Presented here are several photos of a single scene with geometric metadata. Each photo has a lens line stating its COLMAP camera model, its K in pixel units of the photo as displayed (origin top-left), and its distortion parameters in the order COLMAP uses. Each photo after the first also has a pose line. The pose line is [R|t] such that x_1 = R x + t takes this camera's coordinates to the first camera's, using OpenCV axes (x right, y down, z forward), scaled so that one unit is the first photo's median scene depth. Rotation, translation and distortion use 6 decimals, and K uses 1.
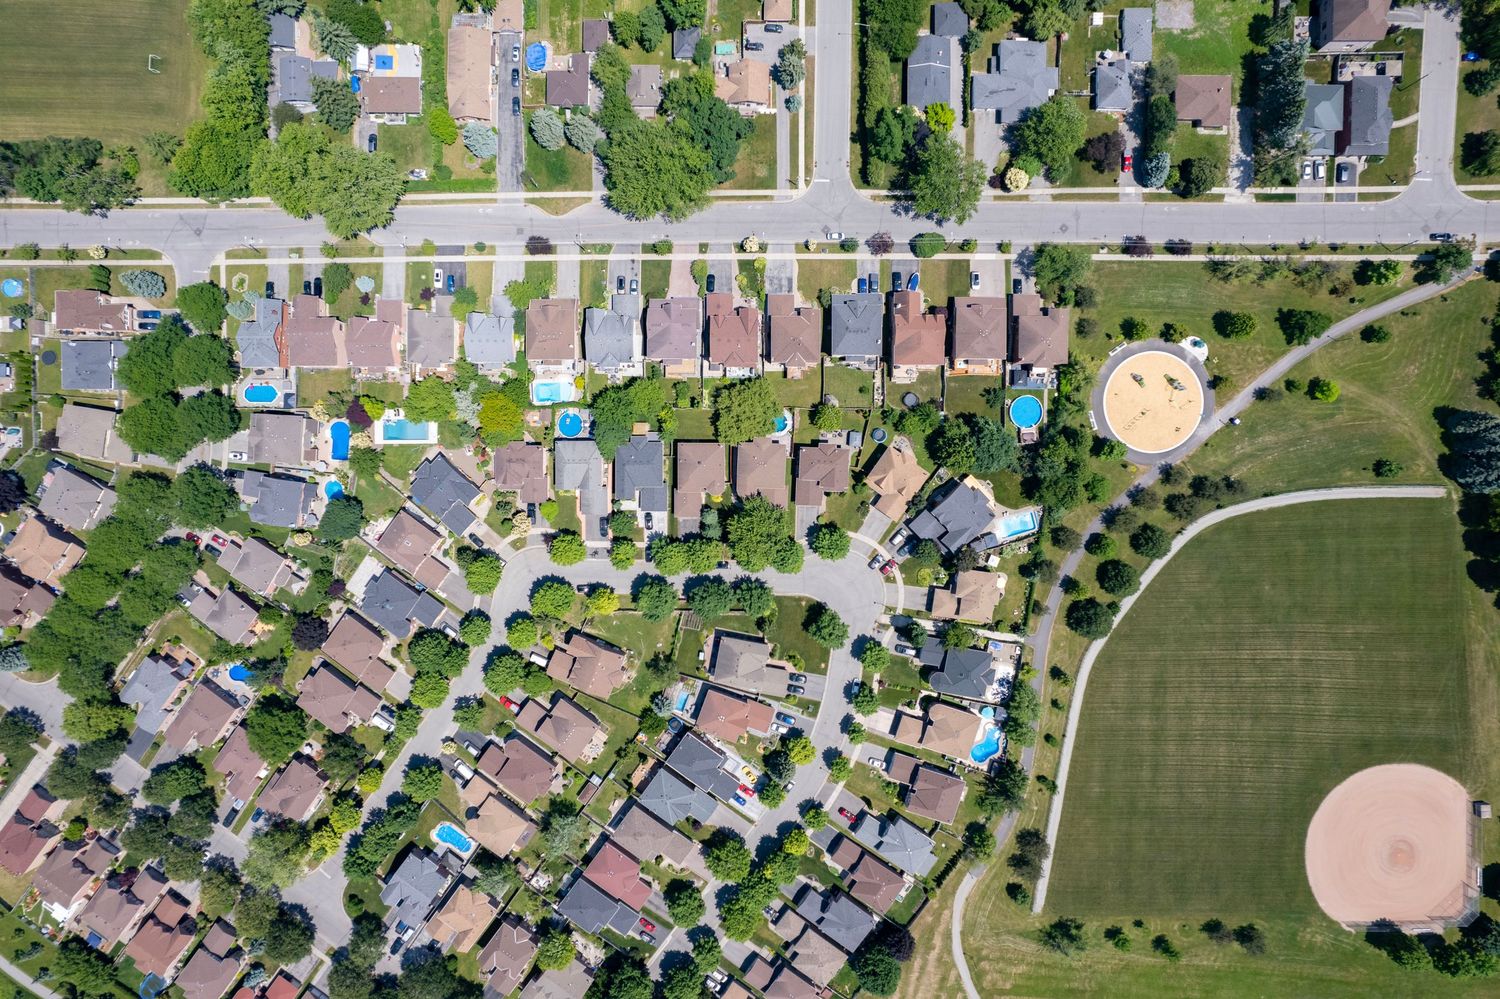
lens RADIAL K [[939.6, 0, 750.0], [0, 939.6, 499.5], [0, 0, 1]] dist [-0.005588, -0.000449]
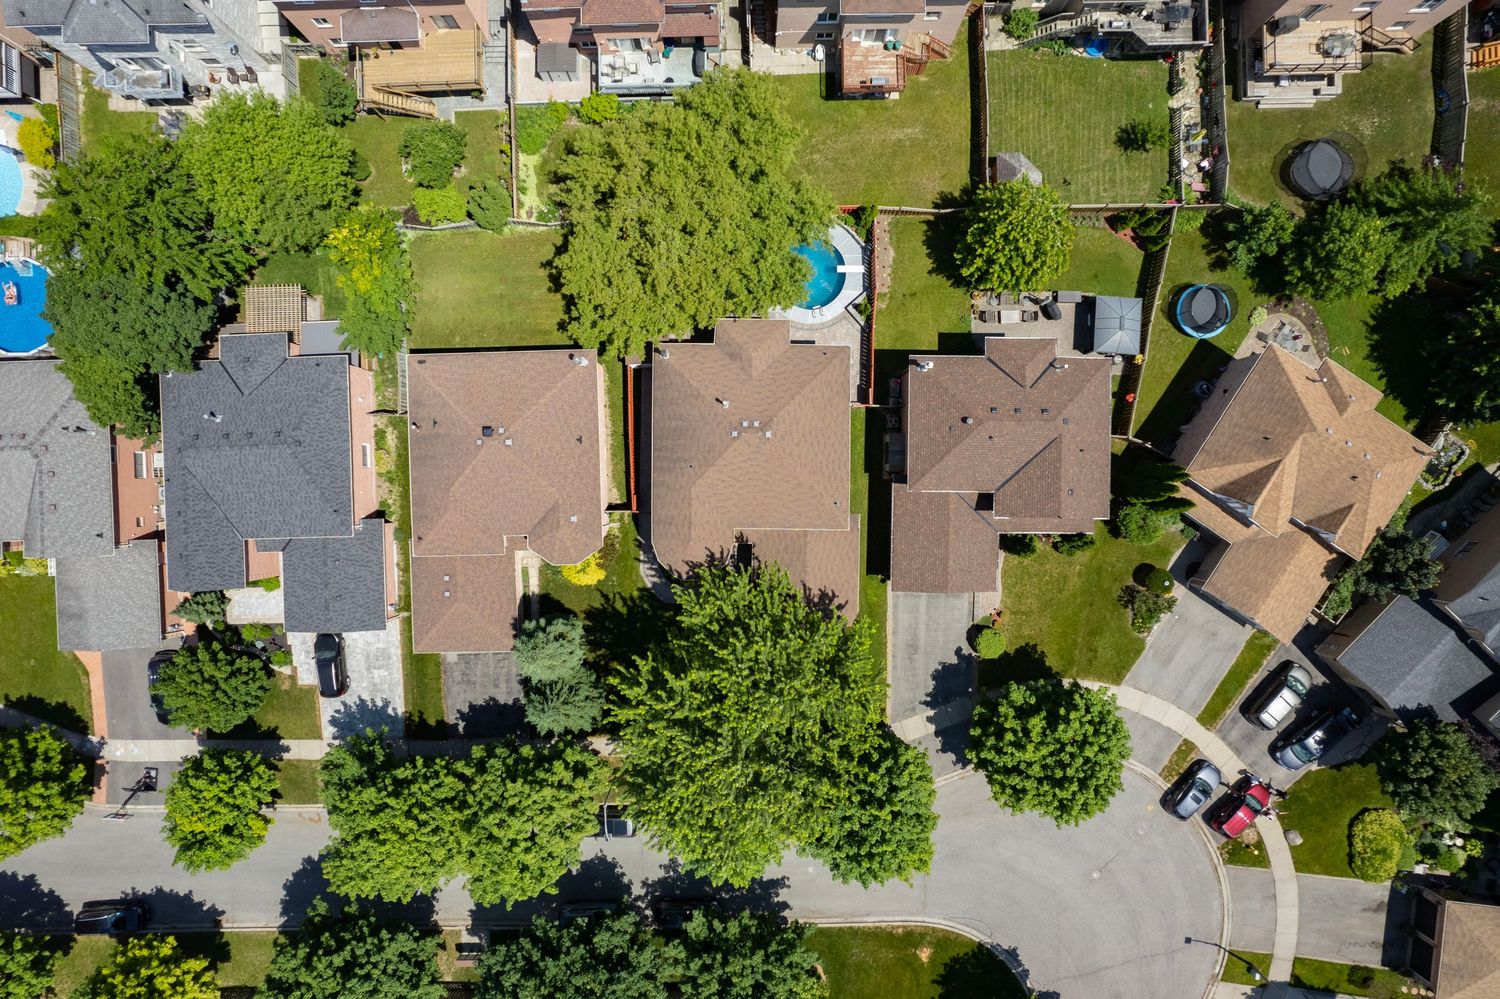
lens RADIAL K [[939.6, 0, 750.0], [0, 939.6, 499.5], [0, 0, 1]] dist [-0.005588, -0.000449]
pose [[0.999478, -0.030219, 0.011437, 0.008397], [0.030288, 0.999524, -0.005888, -0.018123], [-0.011254, 0.006231, 0.999917, 0.736351]]
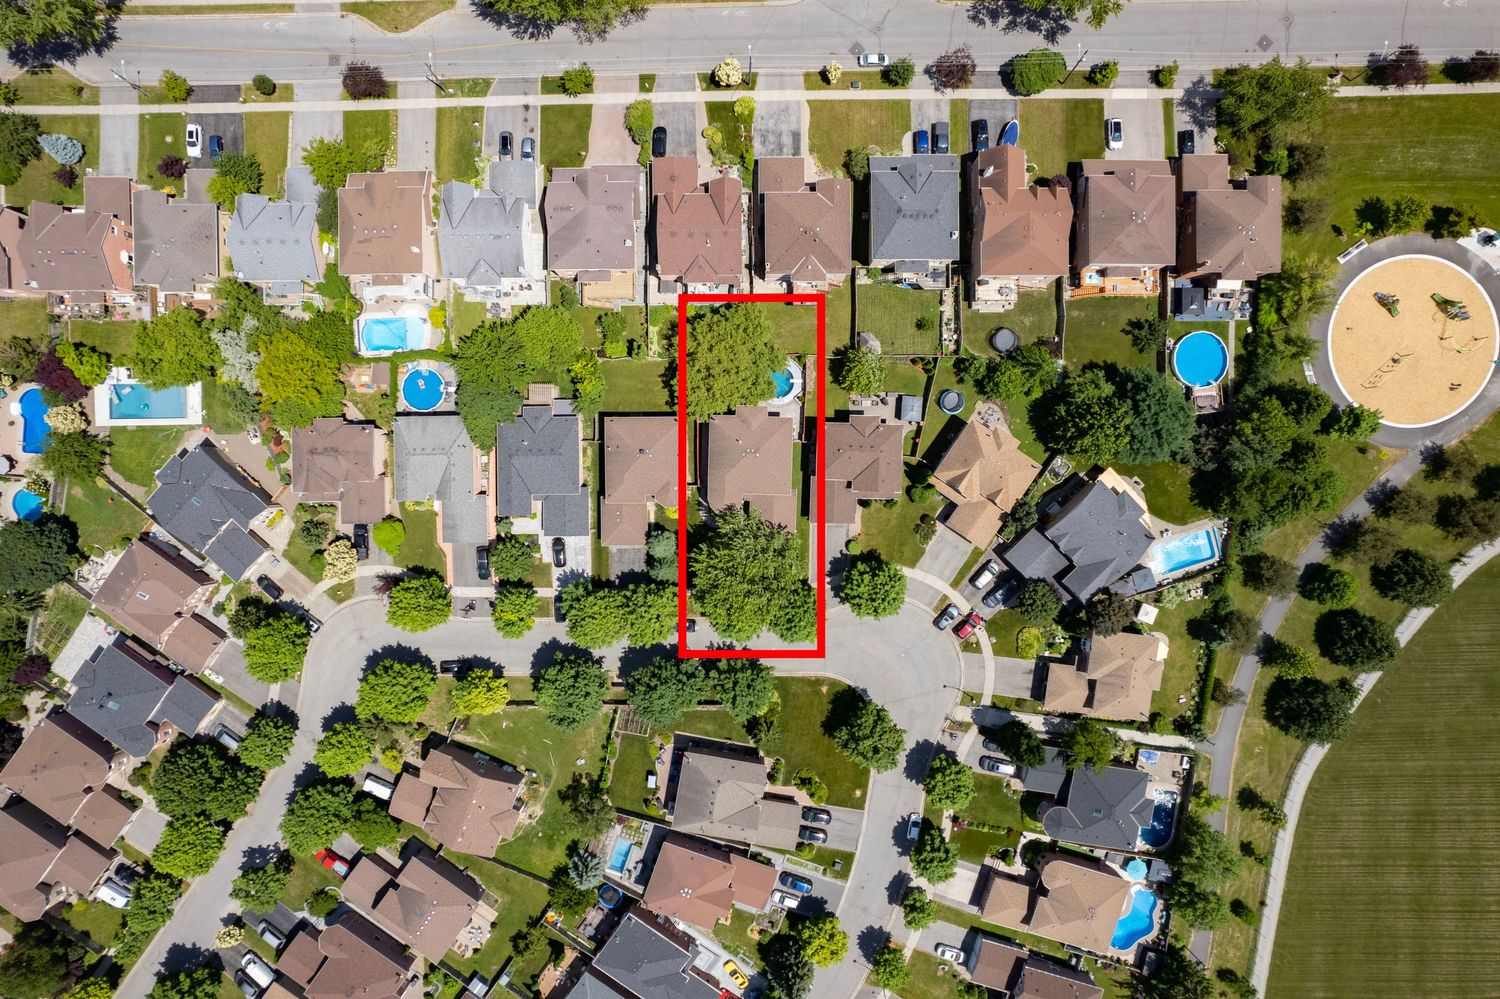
lens RADIAL K [[939.6, 0, 750.0], [0, 939.6, 499.5], [0, 0, 1]] dist [-0.005588, -0.000449]
pose [[0.999886, -0.010855, 0.010506, 0.005452], [0.010811, 0.999933, 0.004172, -0.011186], [-0.010551, -0.004058, 0.999936, 0.413415]]
